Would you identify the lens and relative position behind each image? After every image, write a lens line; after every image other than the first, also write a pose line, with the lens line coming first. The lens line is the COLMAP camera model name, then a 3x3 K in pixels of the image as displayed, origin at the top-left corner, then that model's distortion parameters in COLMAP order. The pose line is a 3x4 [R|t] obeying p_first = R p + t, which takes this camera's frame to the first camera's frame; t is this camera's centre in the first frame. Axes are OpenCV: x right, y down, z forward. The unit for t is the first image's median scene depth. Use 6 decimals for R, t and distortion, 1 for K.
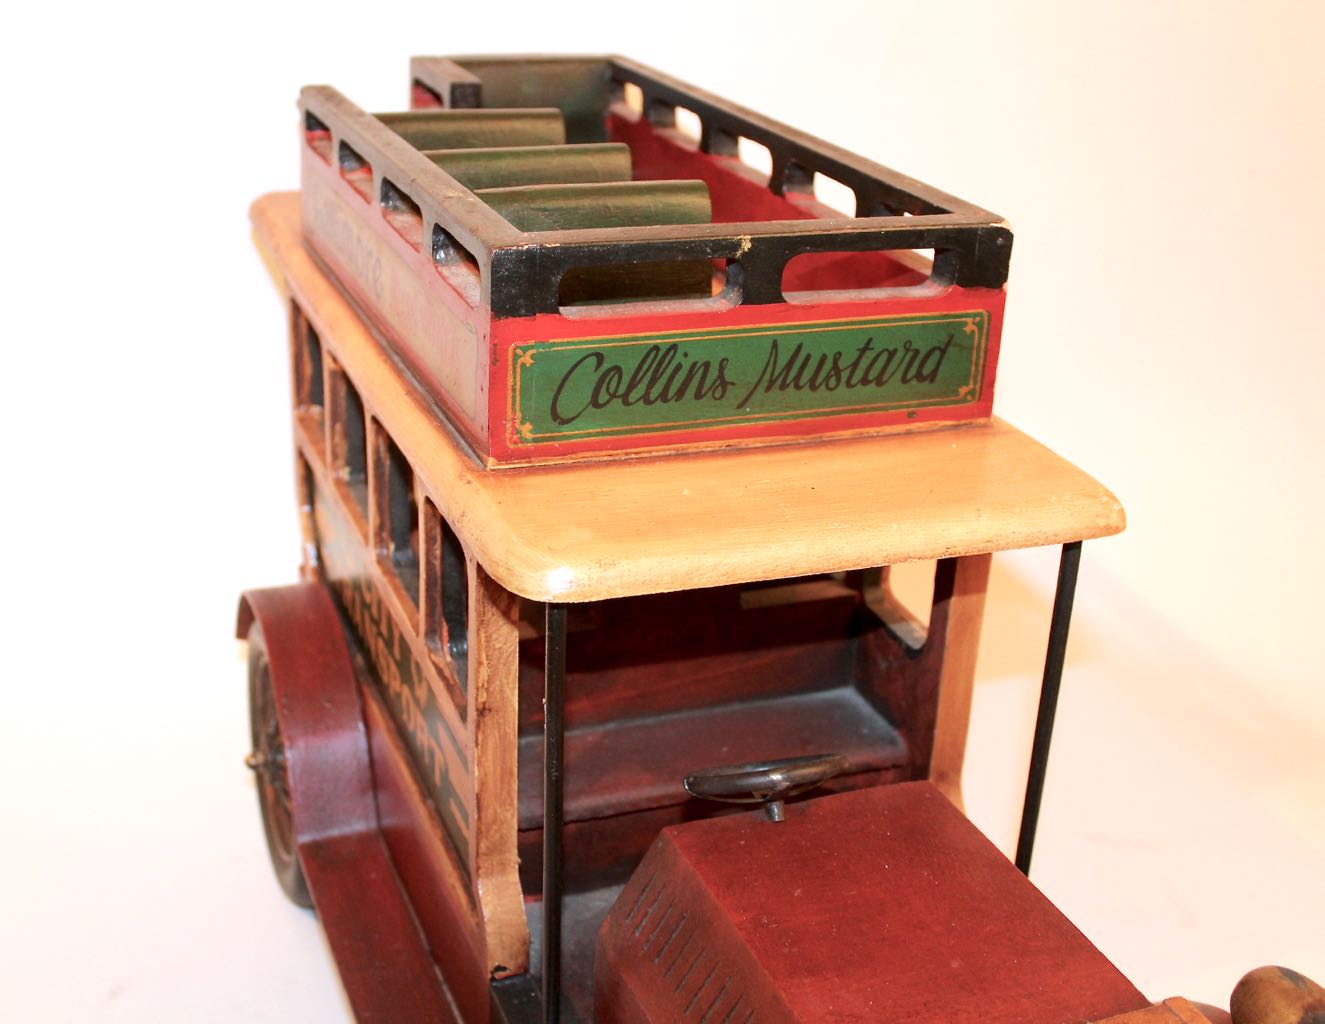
lens RADIAL K [[1607.1, 0, 660.3], [0, 1607.1, 513.5], [0, 0, 1]] dist [-0.022564, 0.000000]
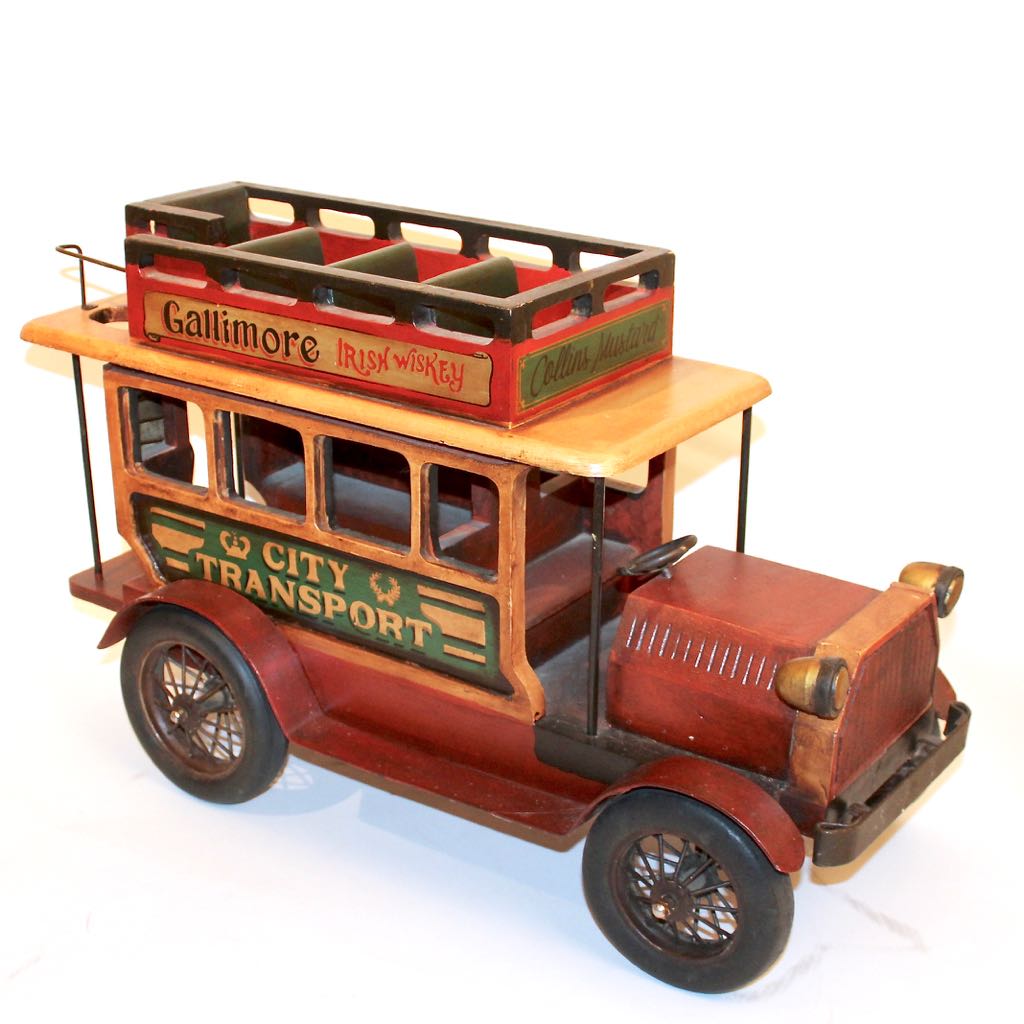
lens RADIAL K [[1649.5, 0, 512.8], [0, 1649.5, 514.5], [0, 0, 1]] dist [0.025164, 0.000000]
pose [[0.826296, -0.242045, 0.508576, -1.039135], [0.246739, 0.967256, 0.059460, -0.042413], [-0.506315, 0.076354, 0.858962, -0.582773]]
